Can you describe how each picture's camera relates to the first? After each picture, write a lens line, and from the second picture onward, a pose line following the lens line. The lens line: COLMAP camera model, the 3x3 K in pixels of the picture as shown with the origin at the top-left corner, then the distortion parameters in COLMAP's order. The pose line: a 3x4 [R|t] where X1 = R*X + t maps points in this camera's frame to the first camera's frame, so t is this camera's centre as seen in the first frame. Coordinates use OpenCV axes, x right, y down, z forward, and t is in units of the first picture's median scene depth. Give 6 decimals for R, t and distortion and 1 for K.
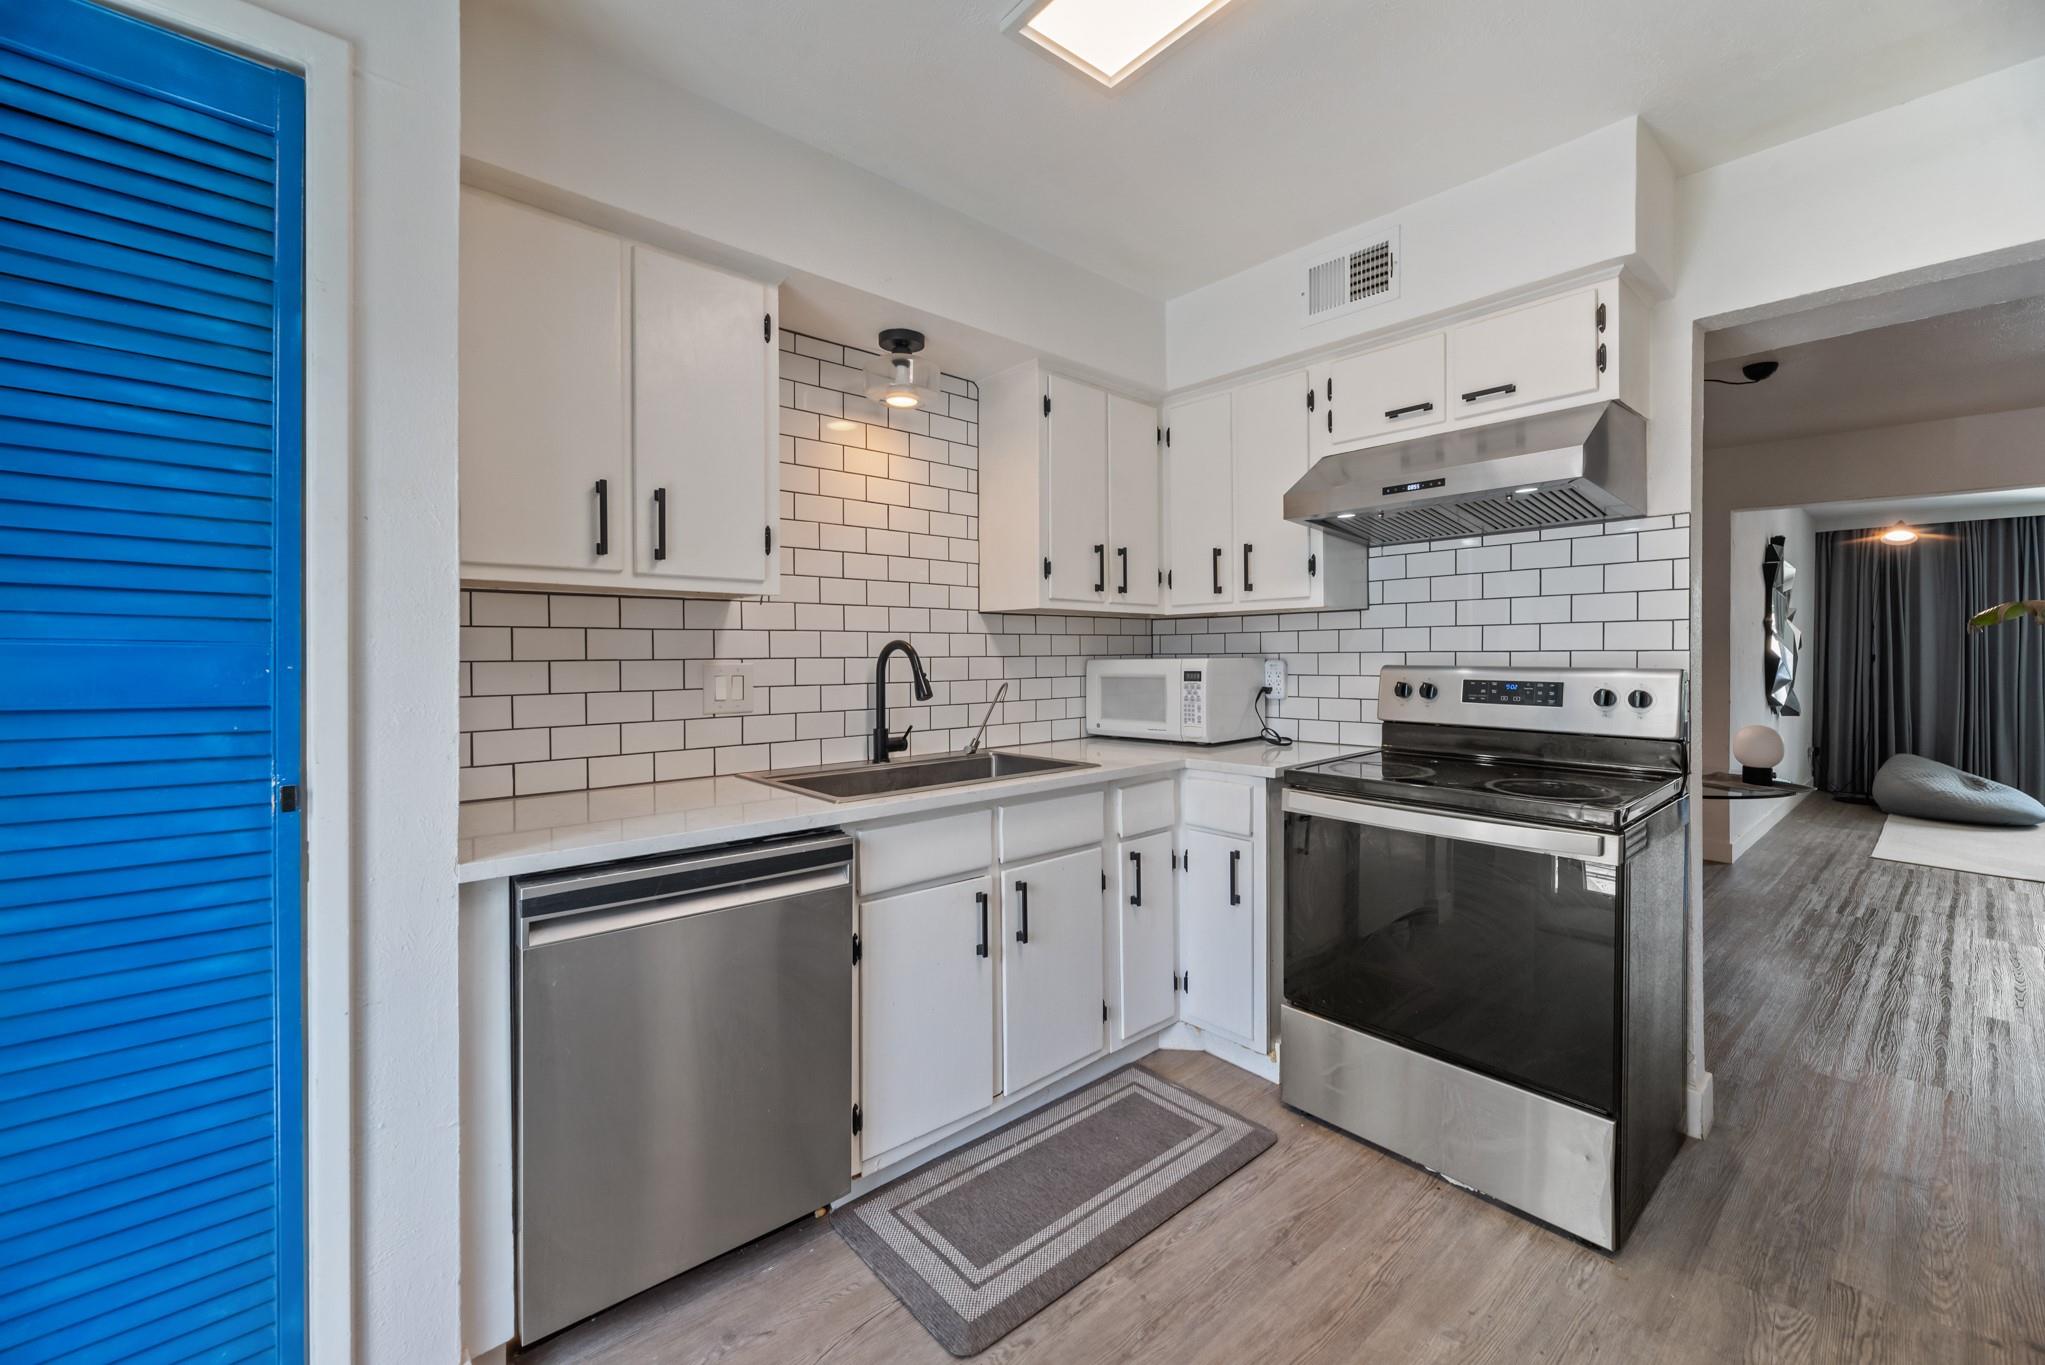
lens RADIAL K [[836.3, 0, 1015.4], [0, 836.3, 664.9], [0, 0, 1]] dist [0.003586, 0.000162]
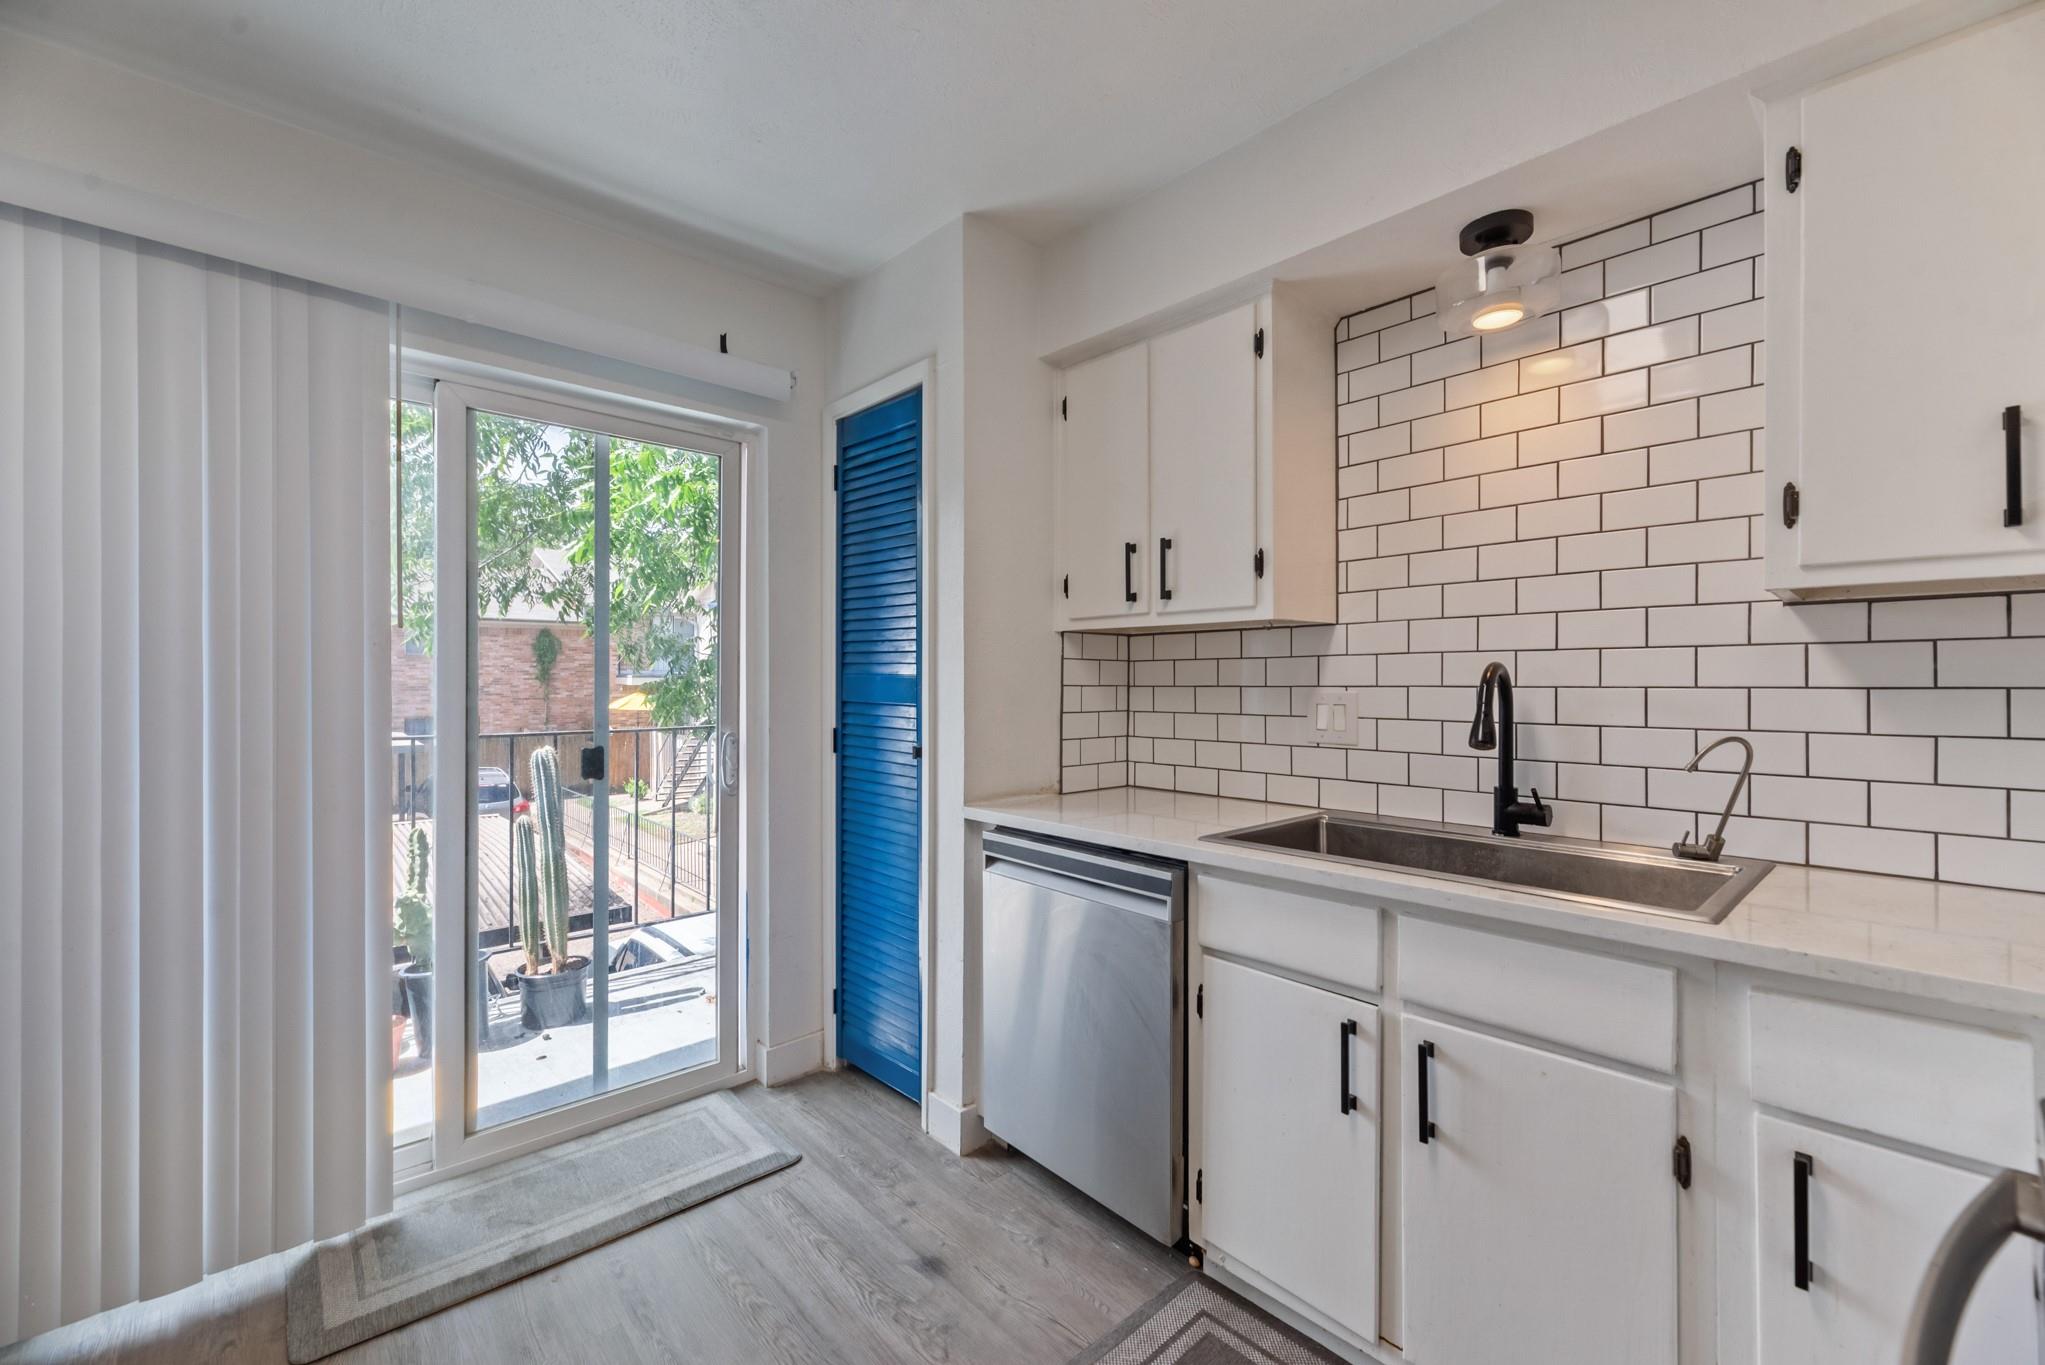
lens RADIAL K [[836.3, 0, 1023.8], [0, 836.3, 680.3], [0, 0, 1]] dist [0.003586, 0.000162]
pose [[0.023893, 0.004002, -0.999707, 0.603455], [-0.012276, 0.999918, 0.003709, -0.013663], [0.999639, 0.012184, 0.023940, 0.644928]]
